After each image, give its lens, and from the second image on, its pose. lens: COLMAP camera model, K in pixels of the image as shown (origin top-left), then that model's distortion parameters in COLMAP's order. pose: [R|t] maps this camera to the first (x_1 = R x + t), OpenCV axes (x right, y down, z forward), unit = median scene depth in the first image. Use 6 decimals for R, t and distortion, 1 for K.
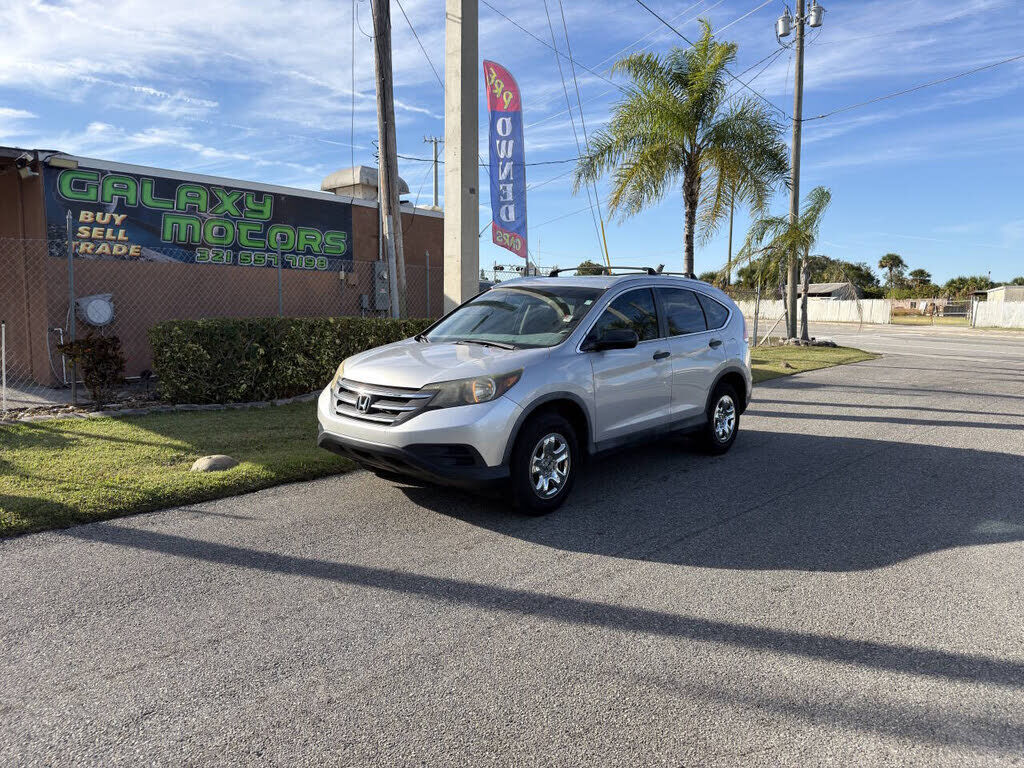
lens RADIAL K [[720.9, 0, 513.2], [0, 720.9, 386.9], [0, 0, 1]] dist [0.002690, -0.003360]
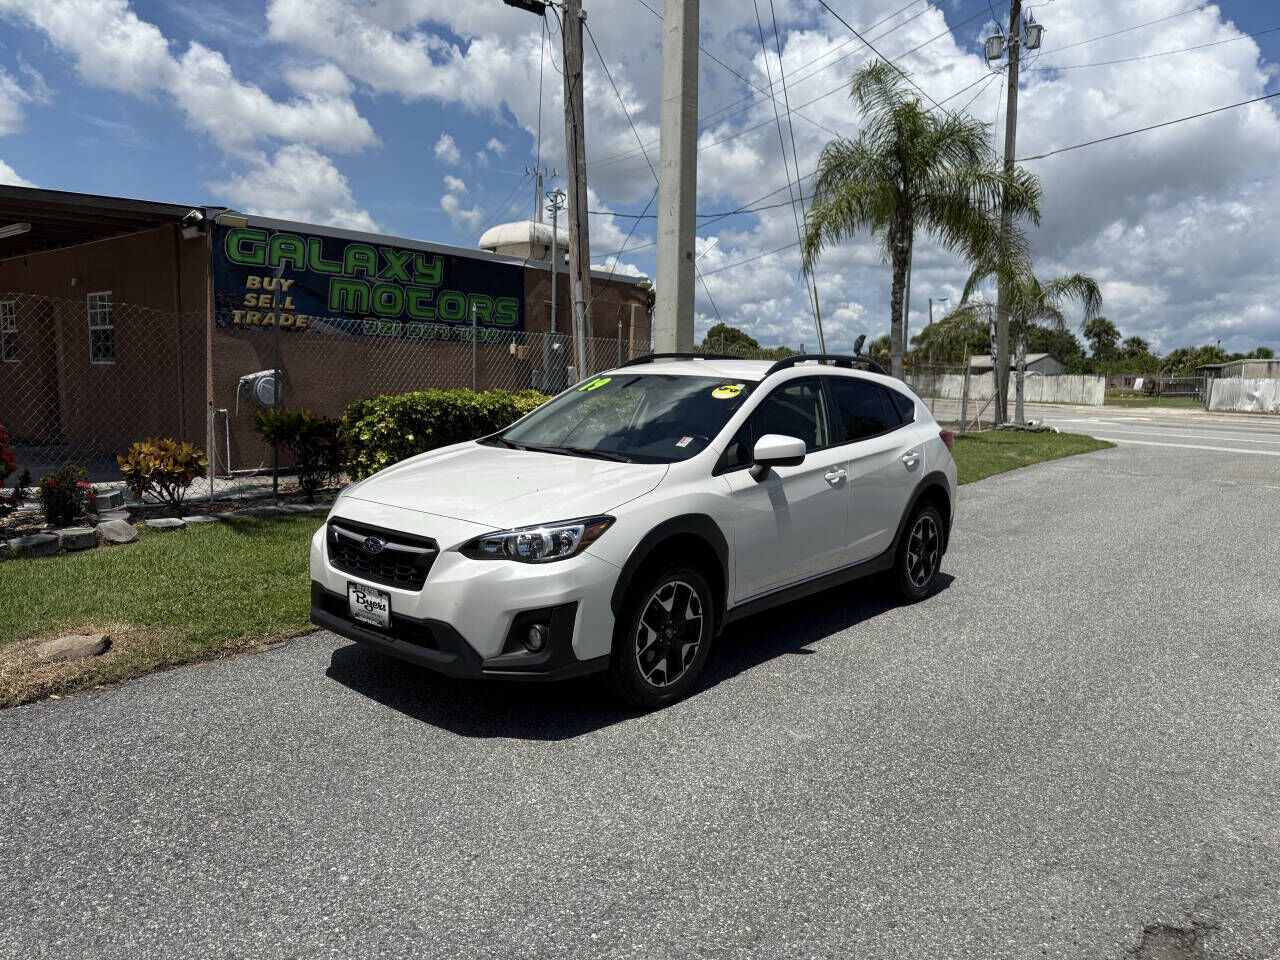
lens RADIAL K [[904.4, 0, 631.9], [0, 904.4, 487.6], [0, 0, 1]] dist [0.040681, -0.057295]
pose [[0.999867, 0.002474, 0.016113, -0.129050], [-0.002566, 0.999980, 0.005730, 0.005229], [-0.016098, -0.005771, 0.999854, -0.100867]]
